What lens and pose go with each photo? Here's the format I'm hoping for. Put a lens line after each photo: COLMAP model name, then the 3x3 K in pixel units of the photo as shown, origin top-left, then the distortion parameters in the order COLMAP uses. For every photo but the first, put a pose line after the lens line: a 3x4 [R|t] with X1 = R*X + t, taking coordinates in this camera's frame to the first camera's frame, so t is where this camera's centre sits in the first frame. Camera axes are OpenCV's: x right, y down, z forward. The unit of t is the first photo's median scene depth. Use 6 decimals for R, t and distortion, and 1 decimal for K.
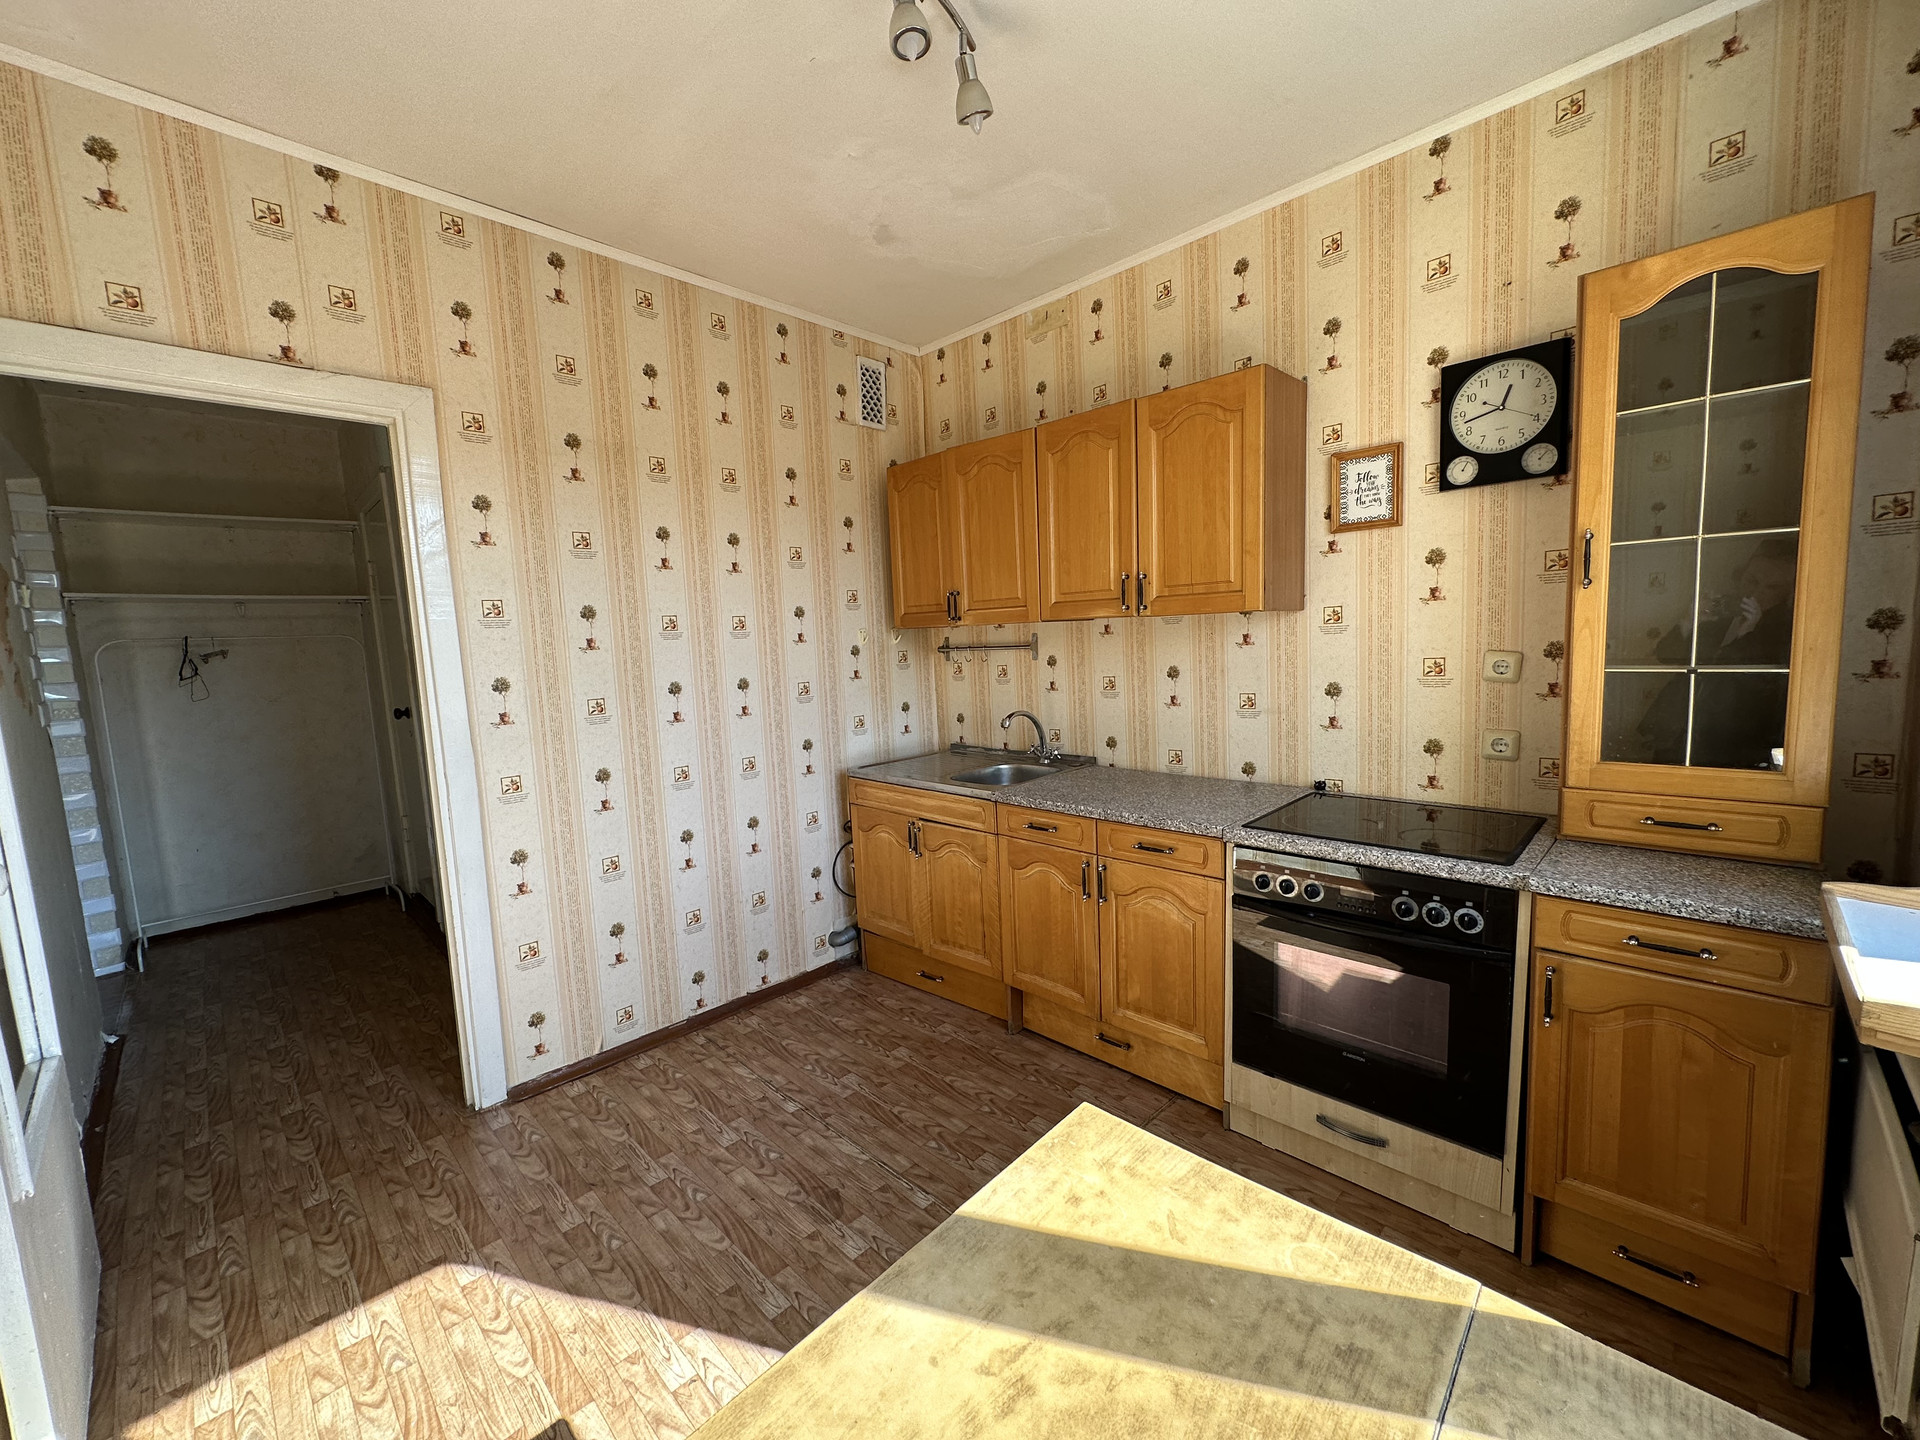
lens RADIAL K [[767.8, 0, 960.0], [0, 767.8, 720.0], [0, 0, 1]] dist [-0.006724, 0.002839]
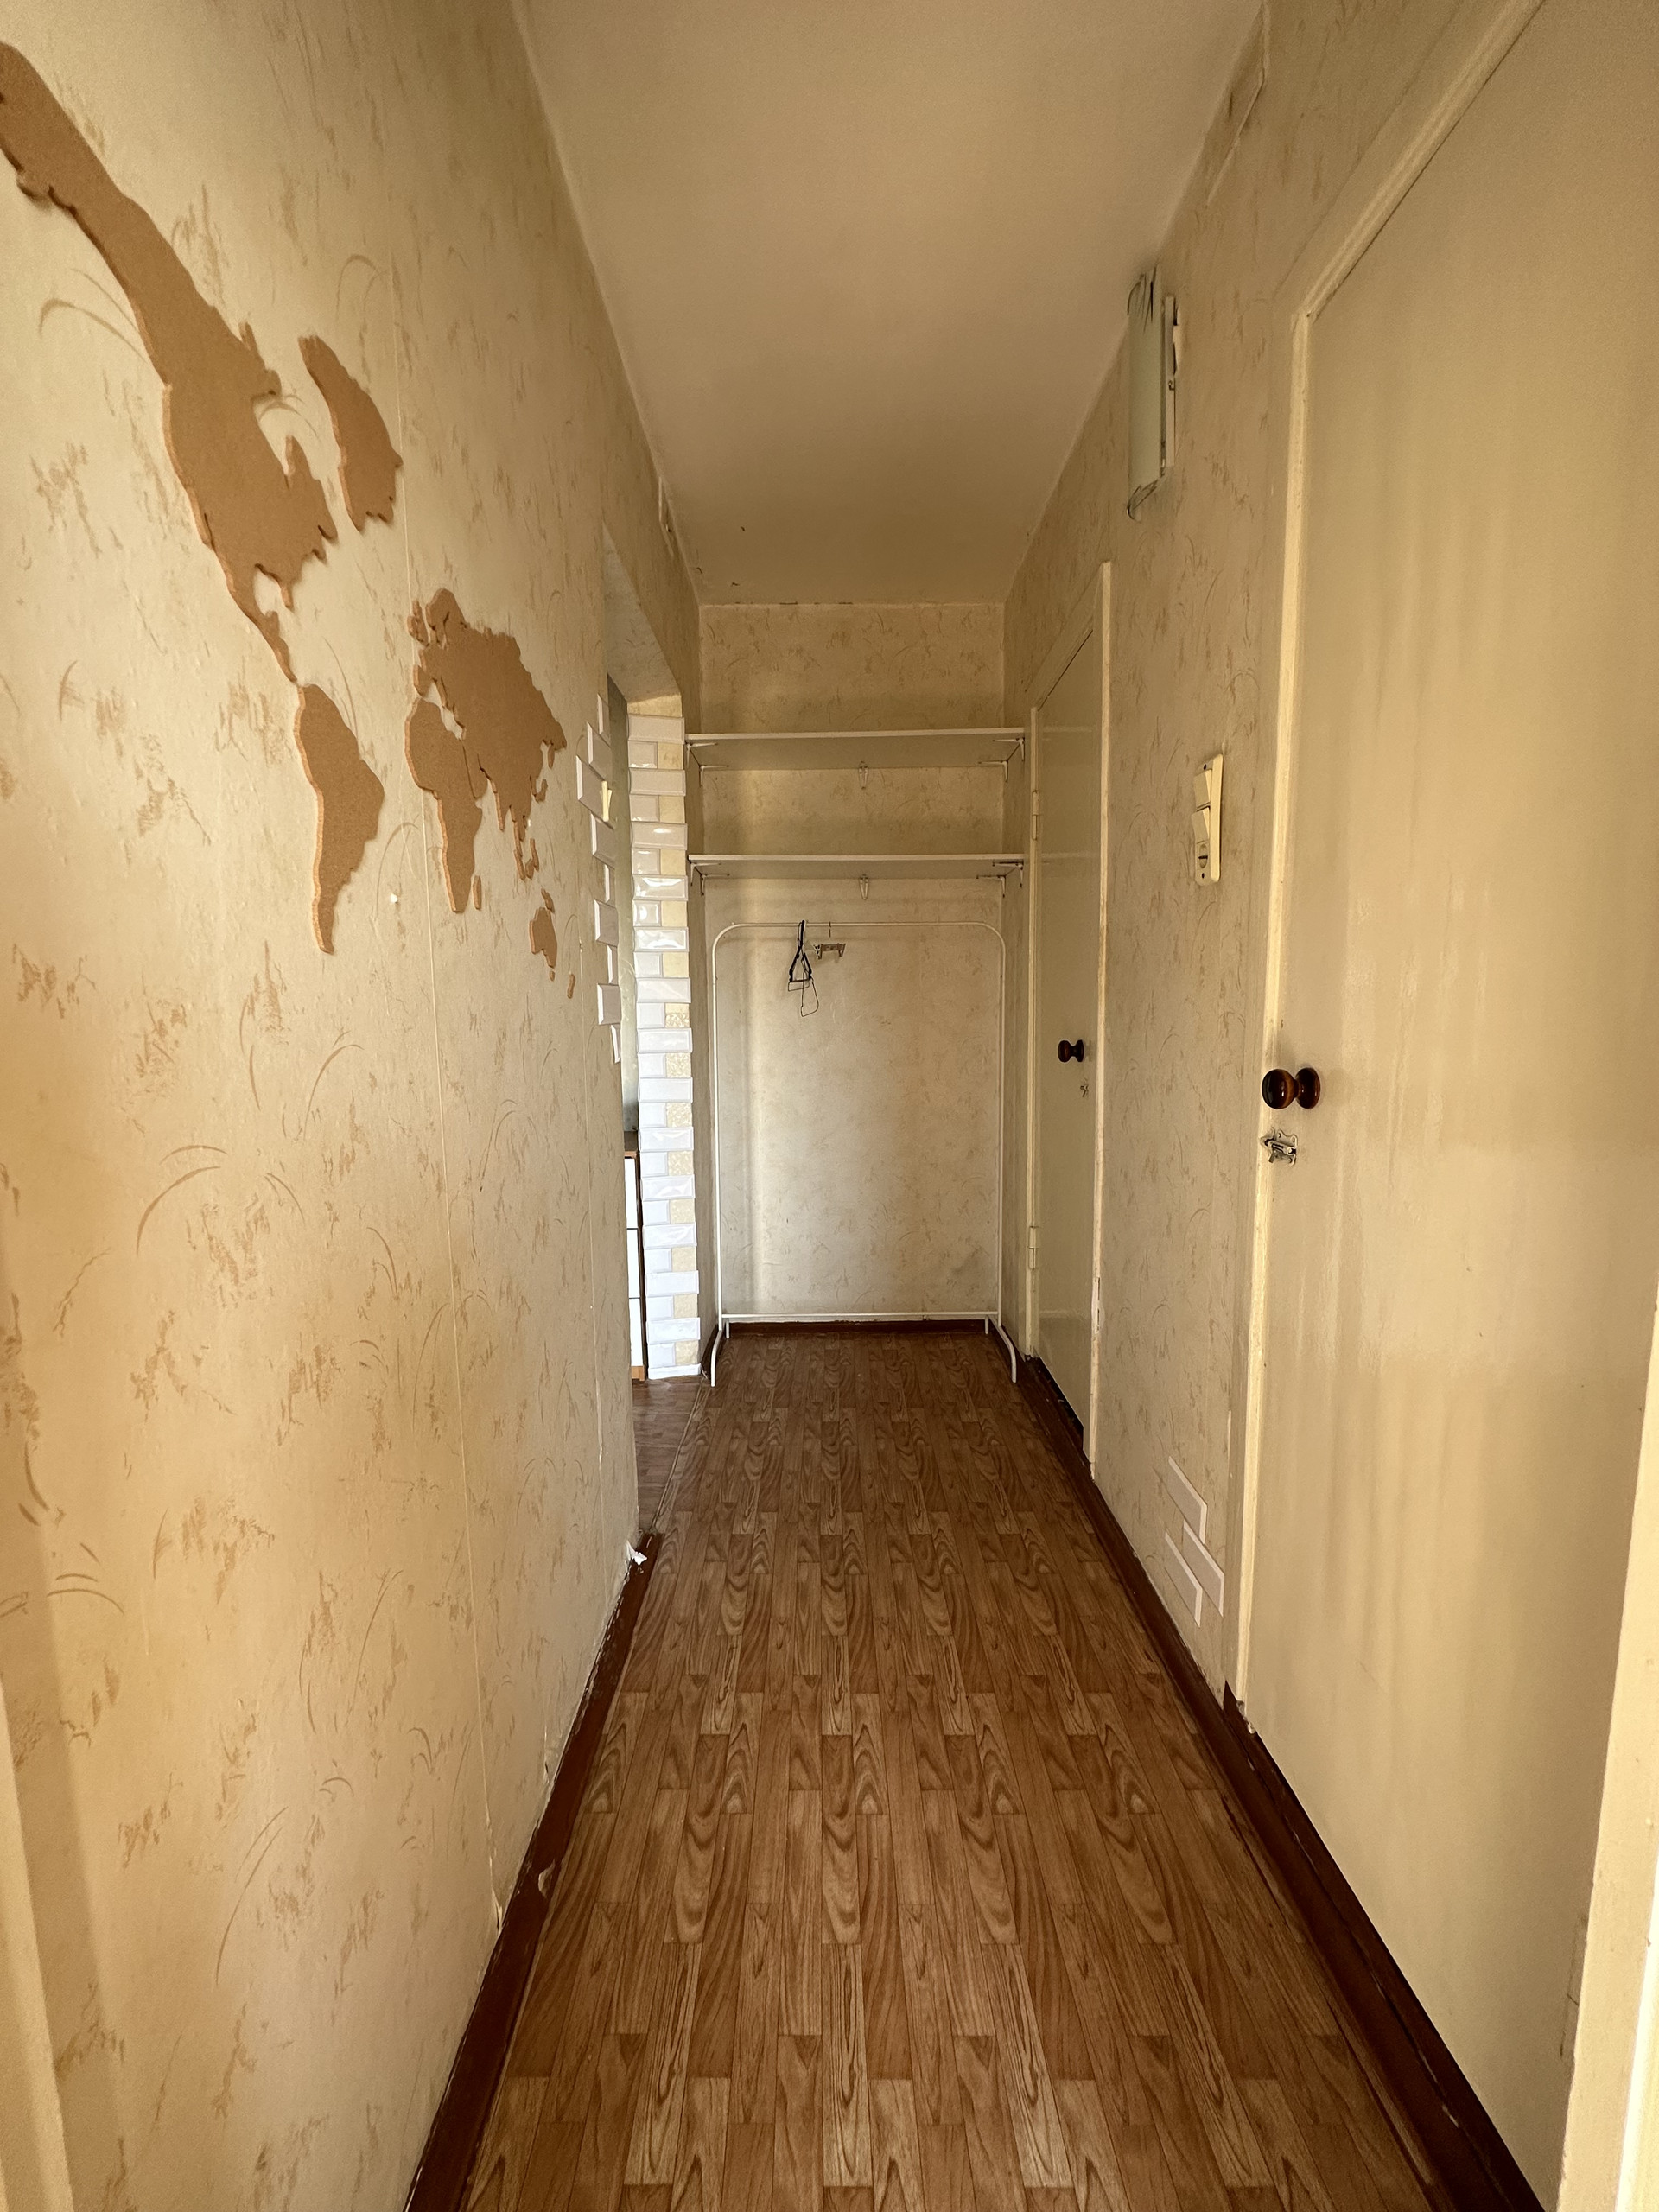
lens RADIAL K [[884.5, 0, 828.3], [0, 884.5, 1108.3], [0, 0, 1]] dist [-0.006724, 0.002839]
pose [[0.711035, 0.111320, -0.694289, -0.406728], [-0.098313, 0.993429, 0.058599, 0.010949], [0.696250, 0.026591, 0.717307, 0.431468]]
